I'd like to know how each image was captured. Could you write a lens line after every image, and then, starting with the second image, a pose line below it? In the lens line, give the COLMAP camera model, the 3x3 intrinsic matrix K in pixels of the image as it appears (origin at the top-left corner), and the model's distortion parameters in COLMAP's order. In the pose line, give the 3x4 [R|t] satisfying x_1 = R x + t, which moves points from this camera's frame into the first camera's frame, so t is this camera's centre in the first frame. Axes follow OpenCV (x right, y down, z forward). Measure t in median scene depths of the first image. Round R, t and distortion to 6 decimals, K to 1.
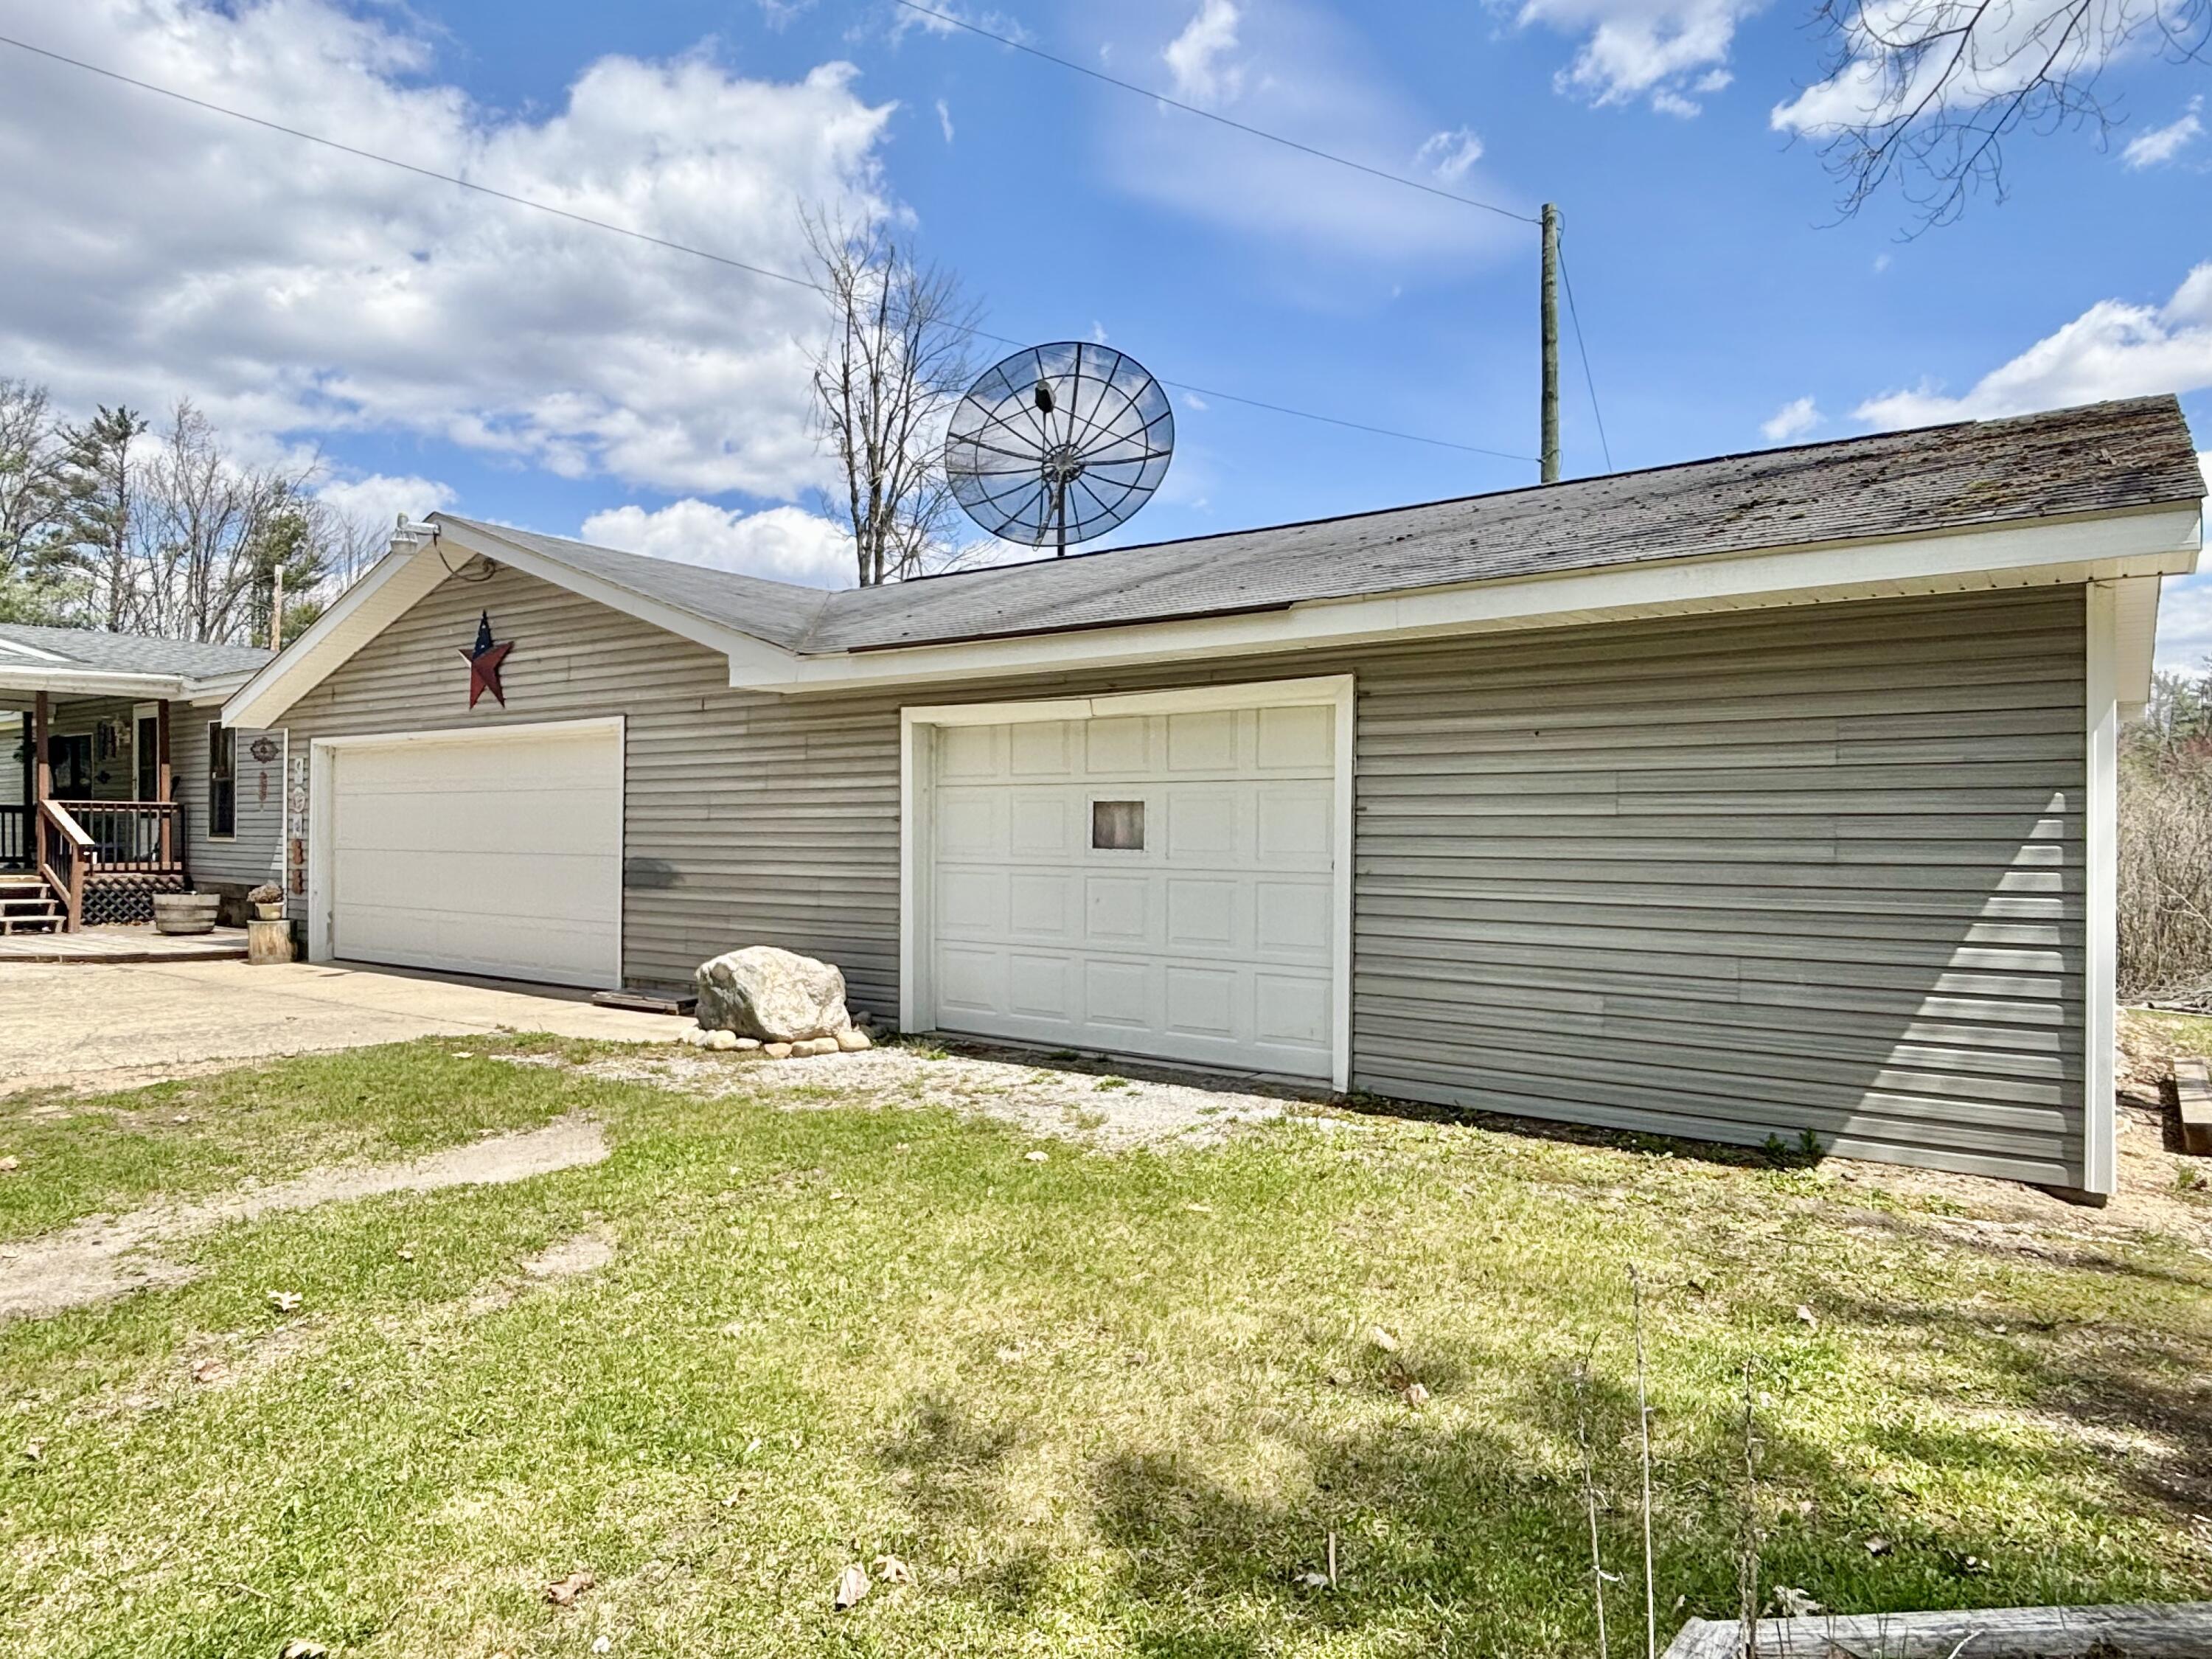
lens RADIAL K [[1353.7, 0, 1106.0], [0, 1353.7, 829.5], [0, 0, 1]] dist [0.031544, -0.004039]
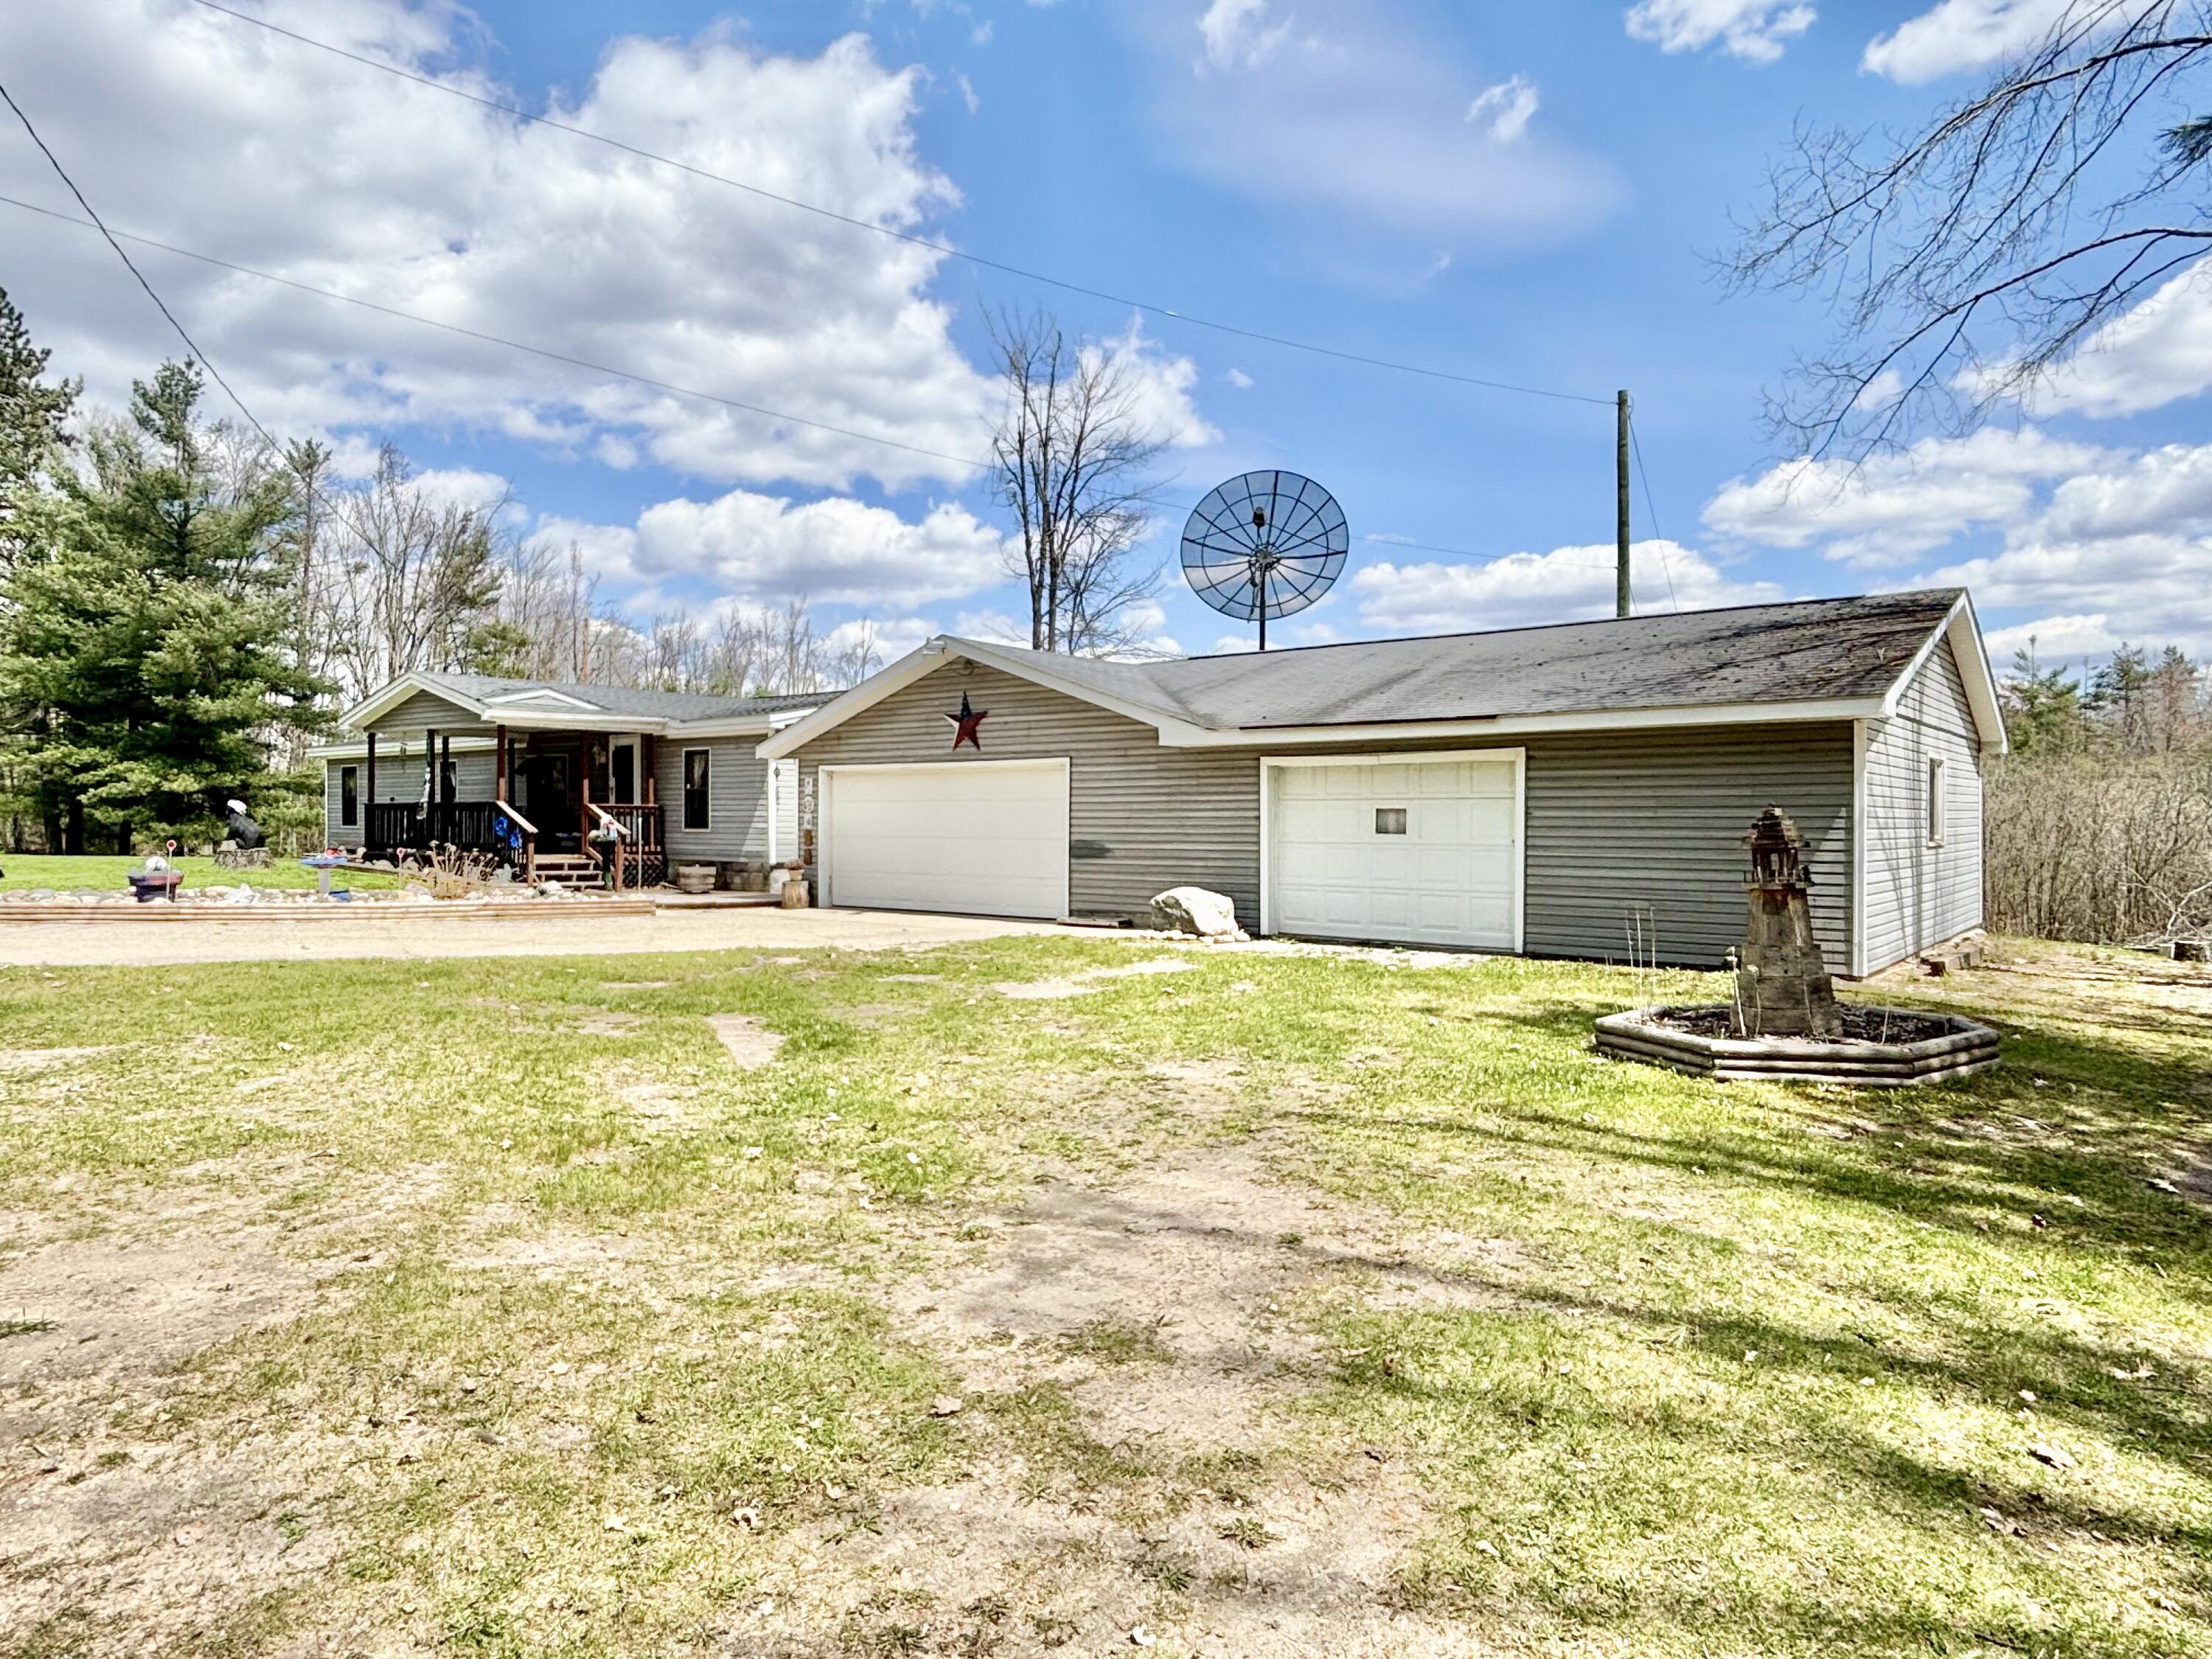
lens RADIAL K [[1353.7, 0, 1106.0], [0, 1353.7, 829.5], [0, 0, 1]] dist [0.031544, -0.004039]
pose [[0.998861, -0.001197, -0.047700, -0.232641], [0.001474, 0.999982, 0.005792, -0.002532], [0.047692, -0.005856, 0.998845, -0.710422]]
